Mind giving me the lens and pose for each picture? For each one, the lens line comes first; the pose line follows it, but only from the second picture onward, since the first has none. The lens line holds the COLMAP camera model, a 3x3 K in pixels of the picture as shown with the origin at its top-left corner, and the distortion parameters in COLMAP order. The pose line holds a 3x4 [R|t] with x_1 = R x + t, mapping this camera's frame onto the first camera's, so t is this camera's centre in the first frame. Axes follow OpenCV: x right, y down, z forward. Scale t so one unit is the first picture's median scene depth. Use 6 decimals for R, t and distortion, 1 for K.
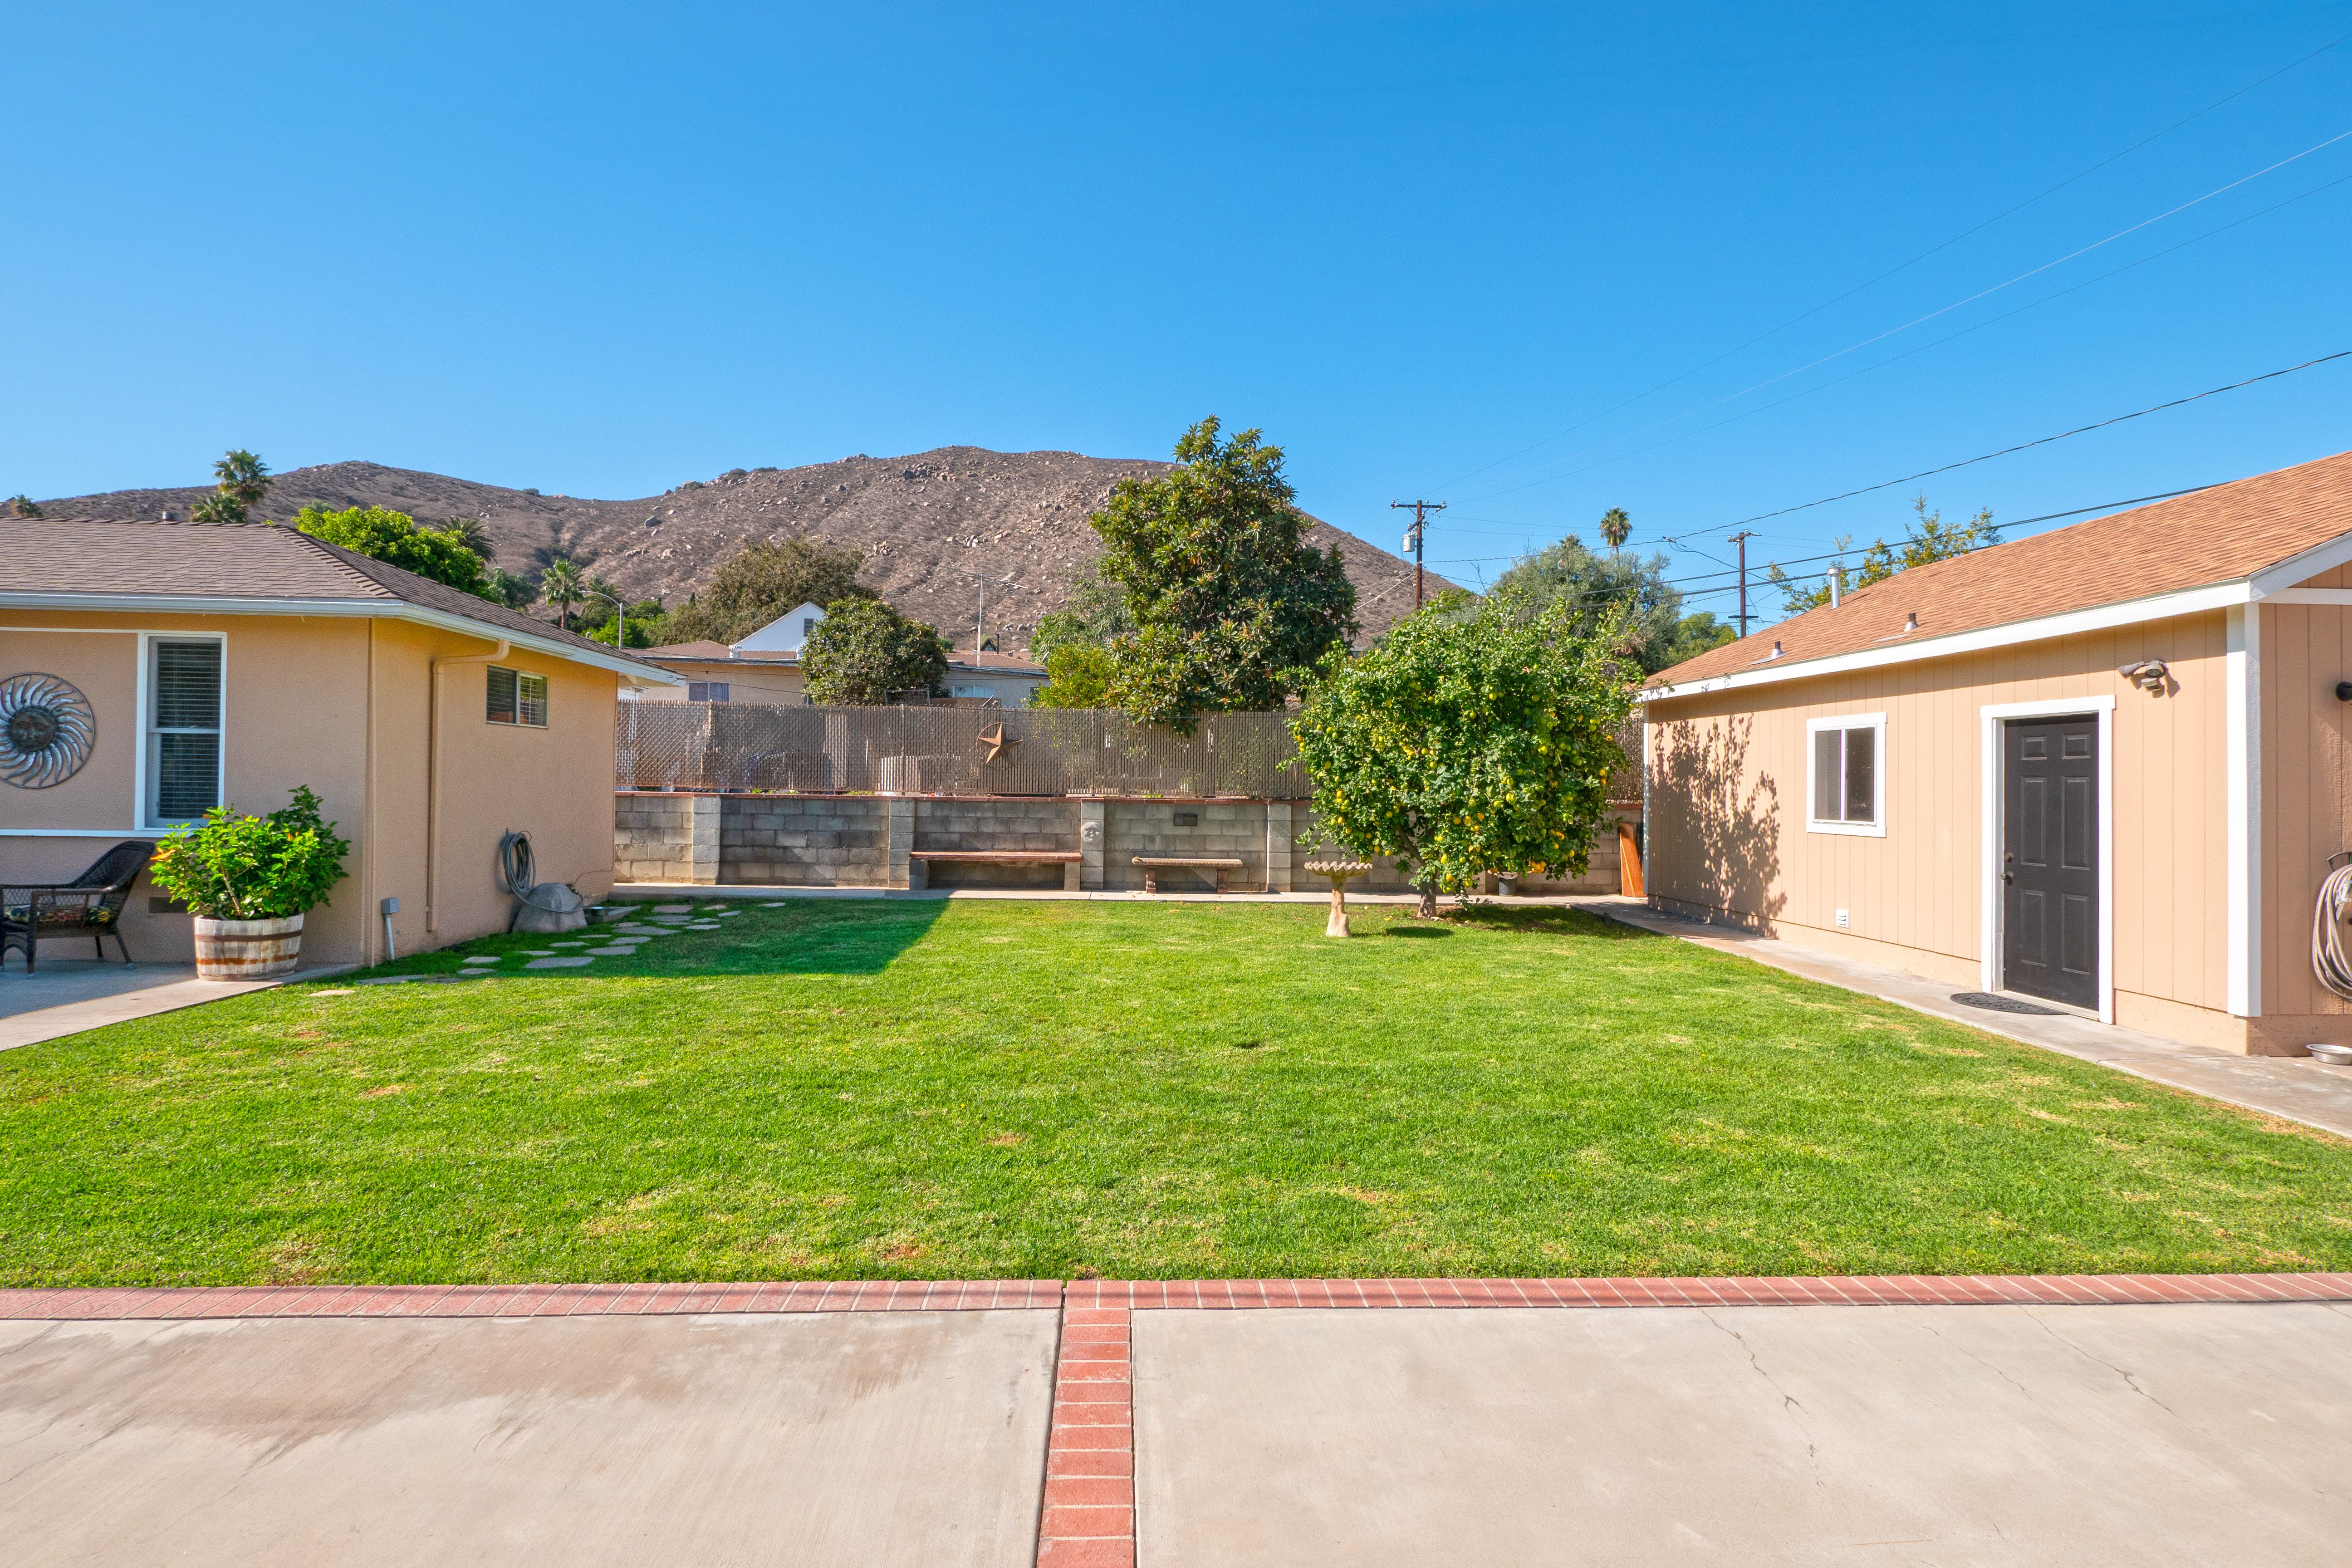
lens RADIAL K [[1136.9, 0, 1122.1], [0, 1136.9, 802.1], [0, 0, 1]] dist [-0.000754, 0.001510]
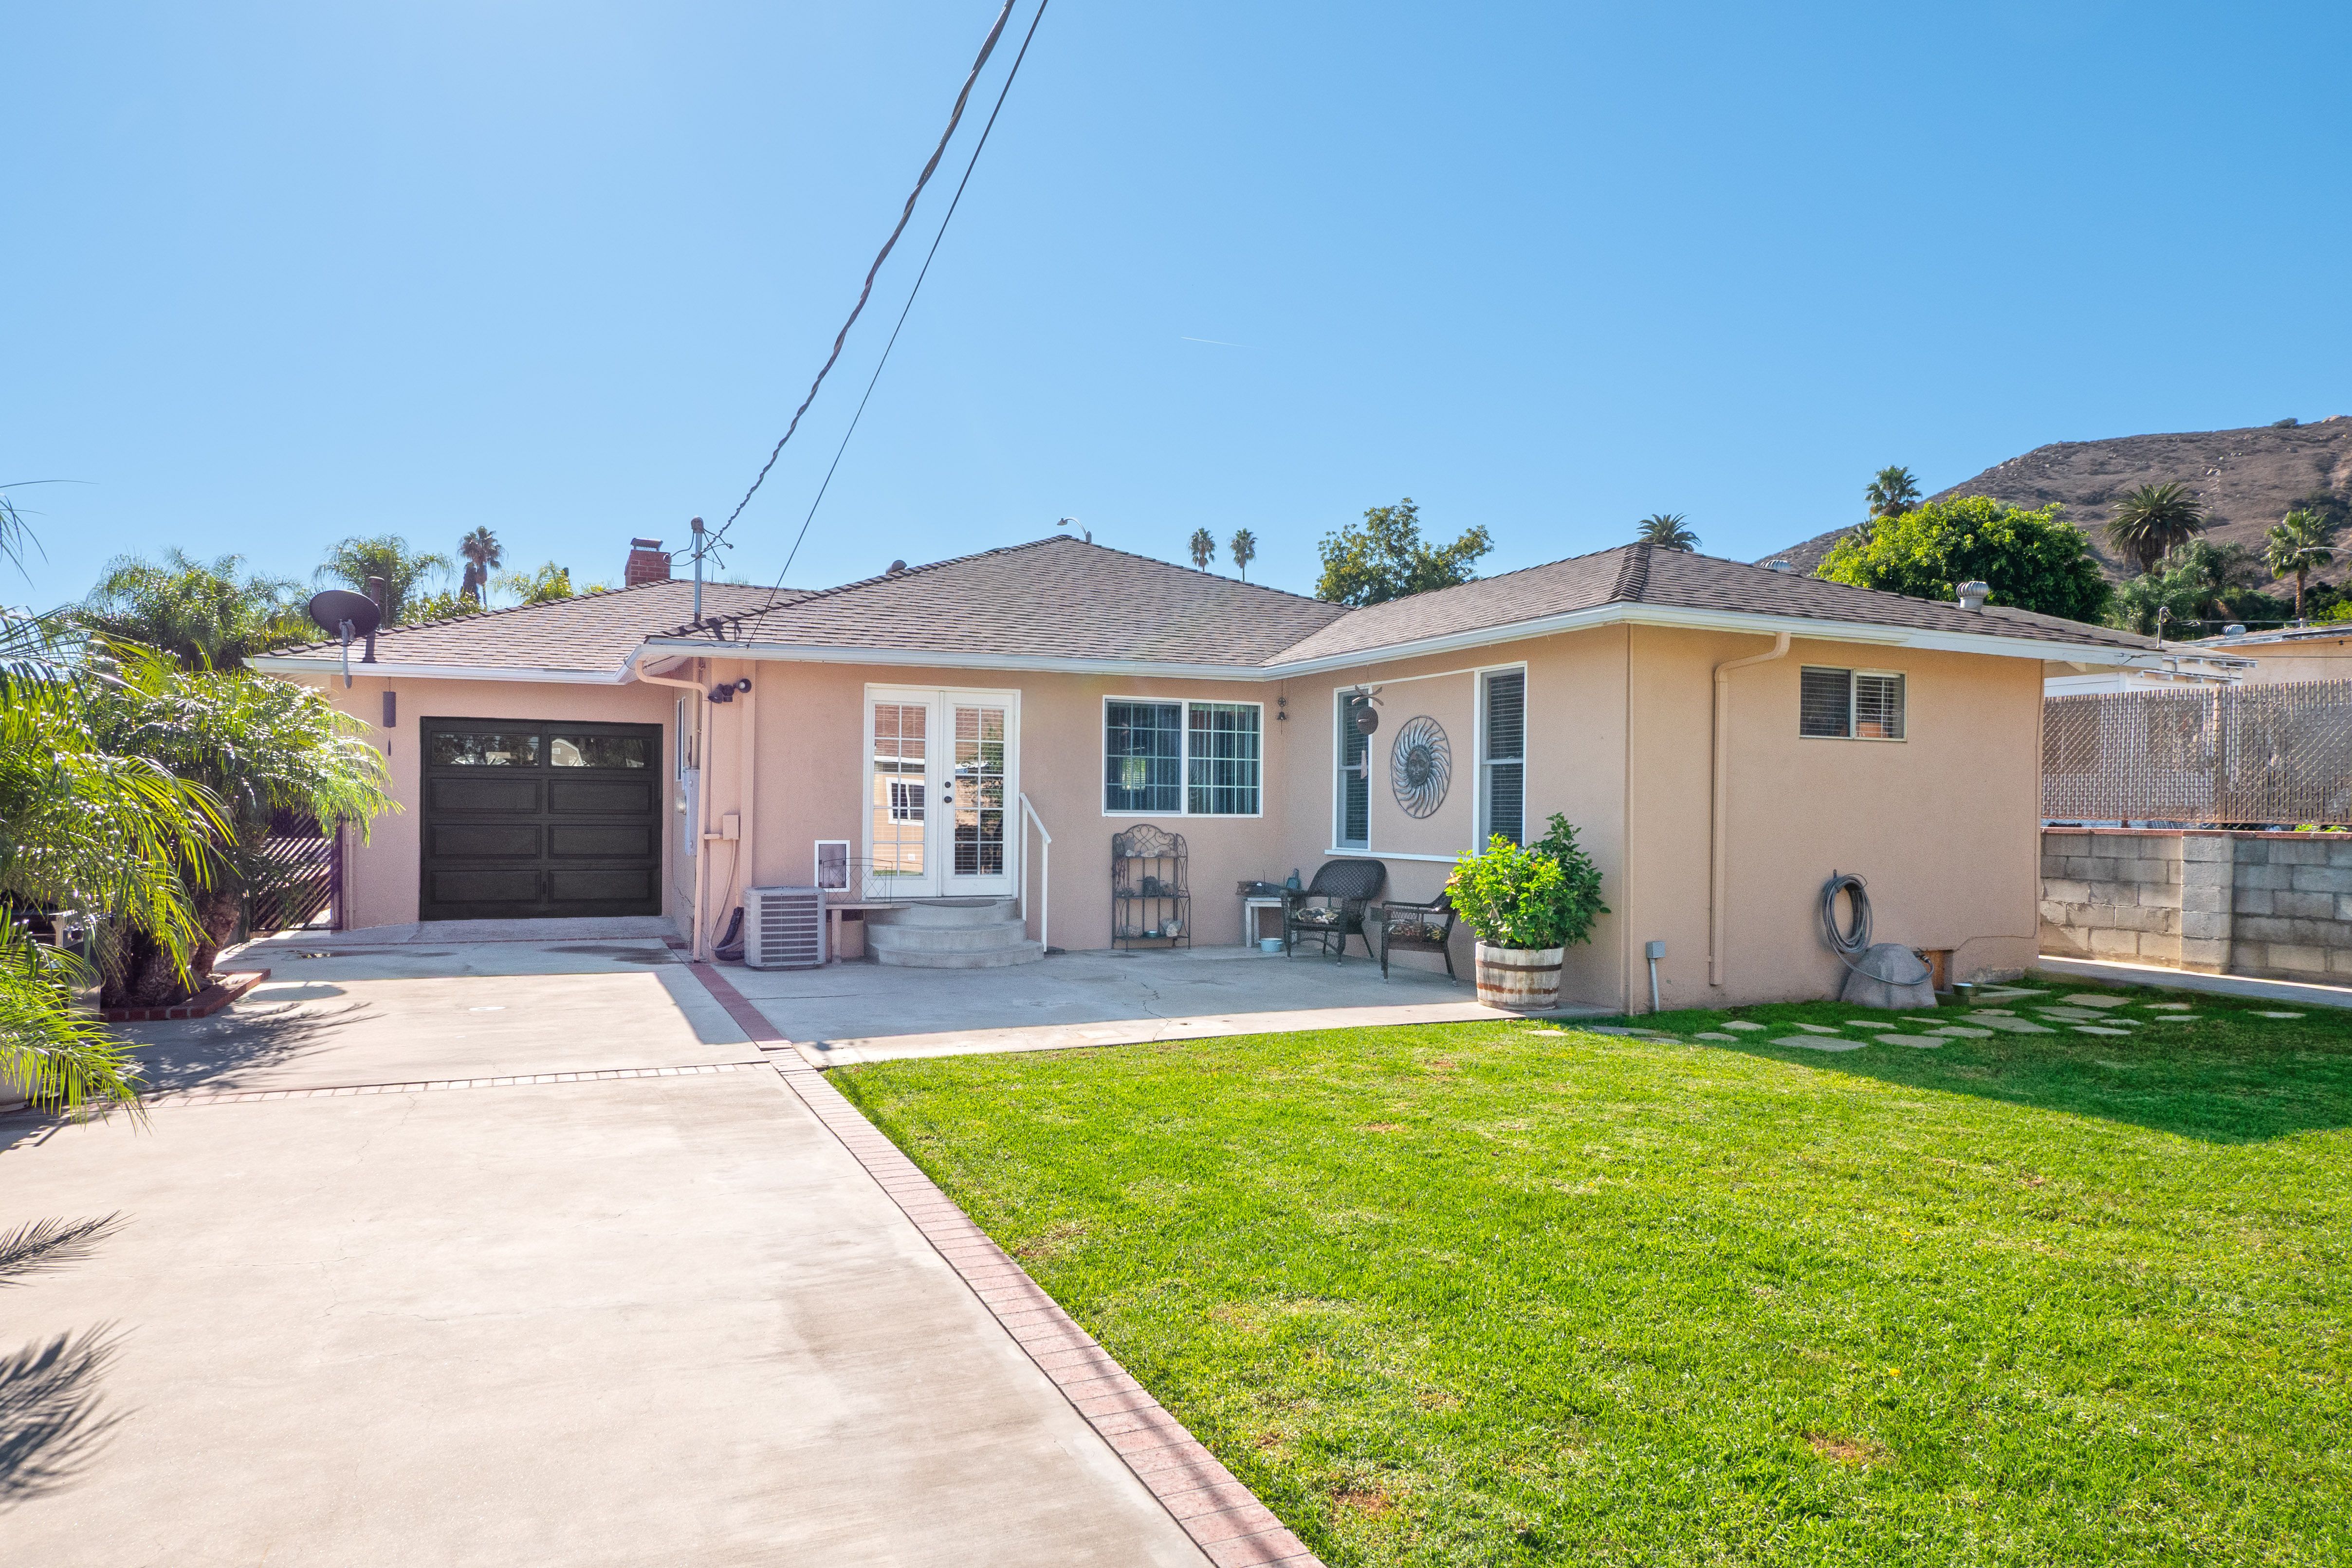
lens RADIAL K [[1337.4, 0, 1099.5], [0, 1337.4, 846.1], [0, 0, 1]] dist [0.008658, -0.002384]
pose [[0.376332, 0.017978, -0.926311, 0.190222], [-0.020274, 0.999732, 0.011166, 0.009717], [0.926263, 0.014578, 0.376595, 0.245979]]
